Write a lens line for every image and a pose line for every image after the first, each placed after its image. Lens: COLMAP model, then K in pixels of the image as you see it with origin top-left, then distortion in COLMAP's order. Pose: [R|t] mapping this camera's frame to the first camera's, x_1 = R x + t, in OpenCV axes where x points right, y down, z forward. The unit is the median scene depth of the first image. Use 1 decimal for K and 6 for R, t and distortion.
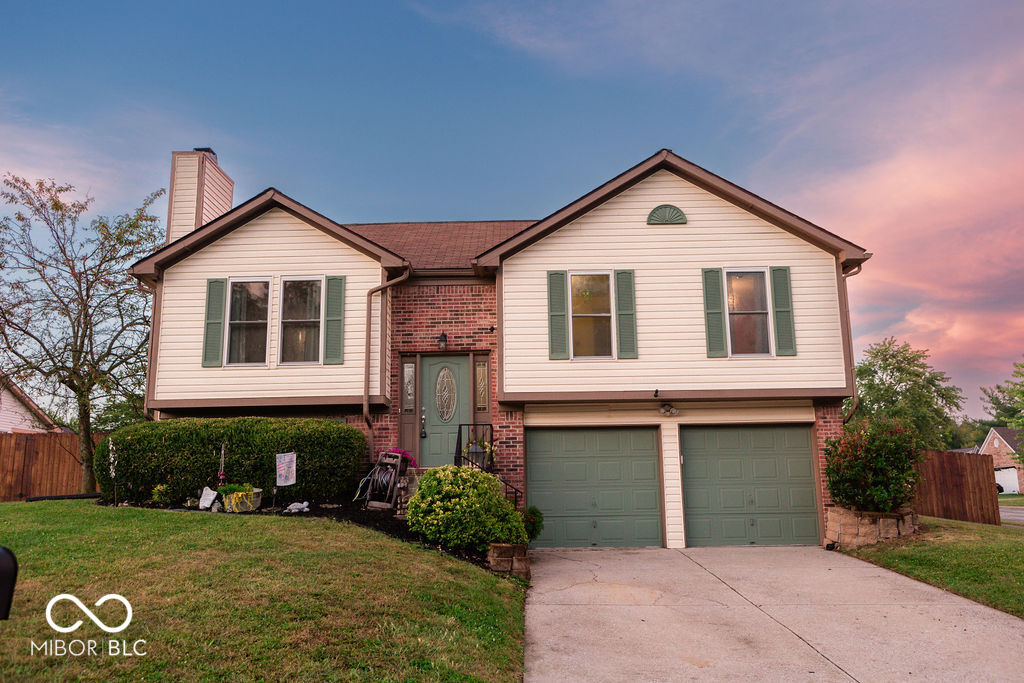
lens RADIAL K [[852.3, 0, 512.0], [0, 852.3, 341.5], [0, 0, 1]] dist [-0.005130, -0.002400]
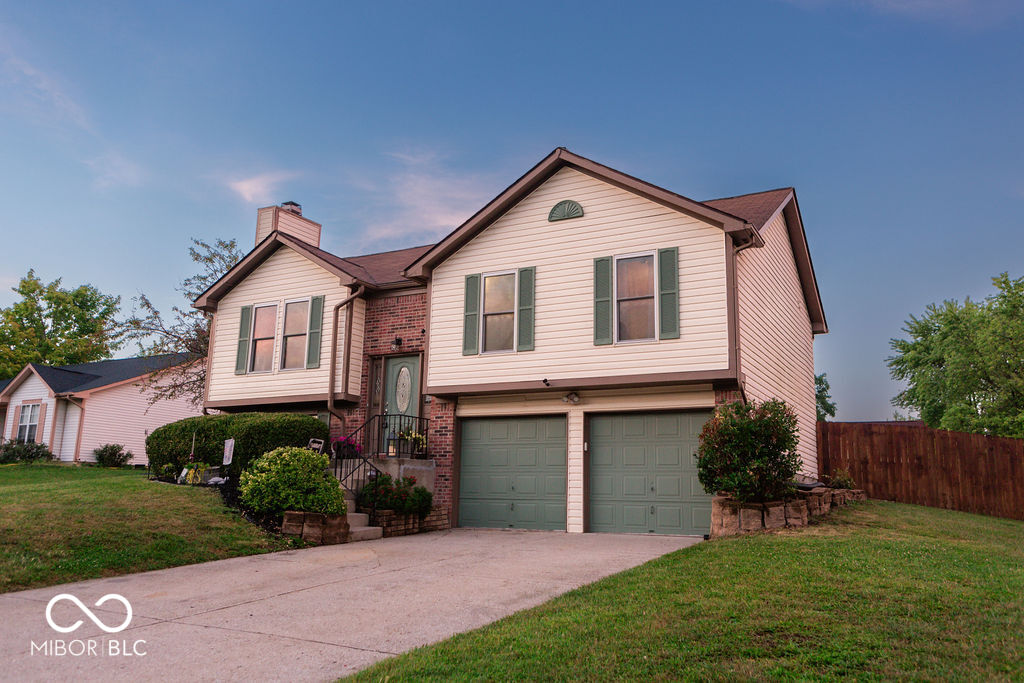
lens RADIAL K [[819.1, 0, 512.0], [0, 819.1, 341.5], [0, 0, 1]] dist [0.002062, -0.000233]
pose [[0.885945, -0.059254, -0.459989, 0.582166], [0.054587, 0.998234, -0.023452, 0.030925], [0.460566, -0.004333, 0.887615, 0.086454]]
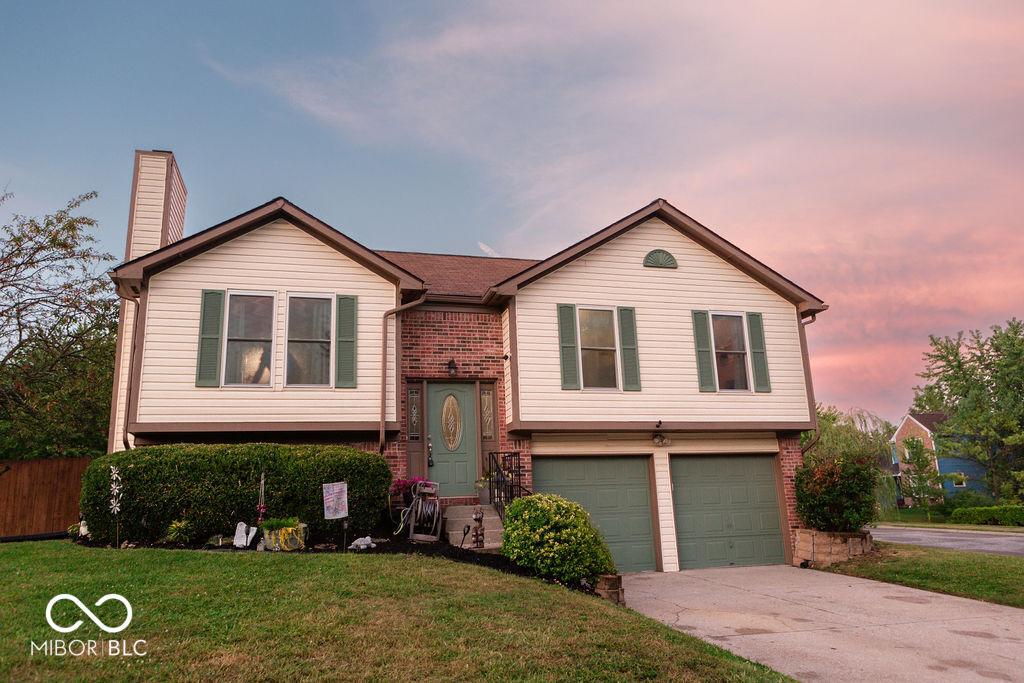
lens RADIAL K [[758.4, 0, 512.0], [0, 758.4, 341.5], [0, 0, 1]] dist [-0.005010, -0.001334]
pose [[0.957505, 0.046931, 0.284573, -0.272304], [-0.031166, 0.997731, -0.059679, 0.019635], [-0.286728, 0.048273, 0.956795, 0.140229]]
